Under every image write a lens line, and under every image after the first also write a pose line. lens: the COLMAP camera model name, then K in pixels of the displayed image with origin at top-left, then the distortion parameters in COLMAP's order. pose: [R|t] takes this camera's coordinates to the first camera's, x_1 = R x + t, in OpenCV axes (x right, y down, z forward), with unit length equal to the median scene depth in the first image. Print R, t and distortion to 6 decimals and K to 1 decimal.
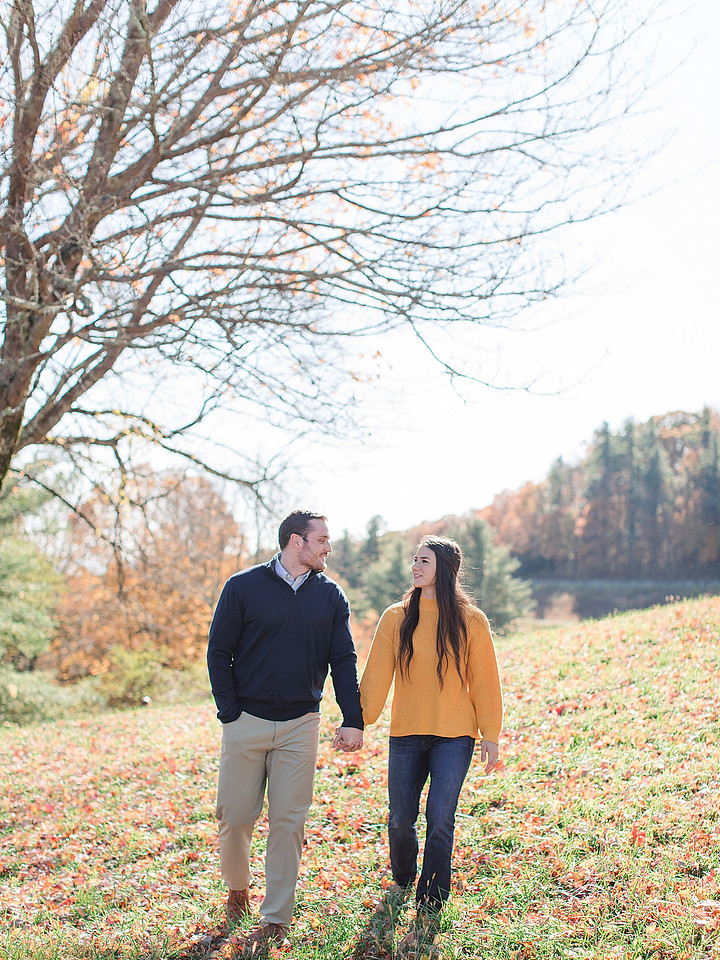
lens RADIAL K [[1863.1, 0, 339.8], [0, 1863.1, 535.4], [0, 0, 1]] dist [0.061598, 0.135606]
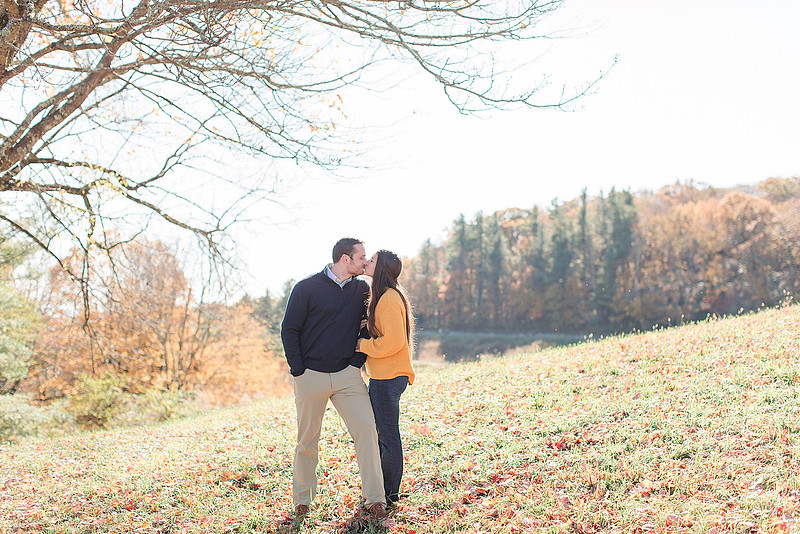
lens RADIAL K [[1238.1, 0, 400.0], [0, 1238.1, 267.0], [0, 0, 1]] dist [0.020230, 0.051629]
pose [[0.992230, 0.026793, 0.121501, -0.010917], [-0.022918, 0.999187, -0.033182, 0.008365], [-0.122291, 0.030139, 0.992037, 0.118103]]
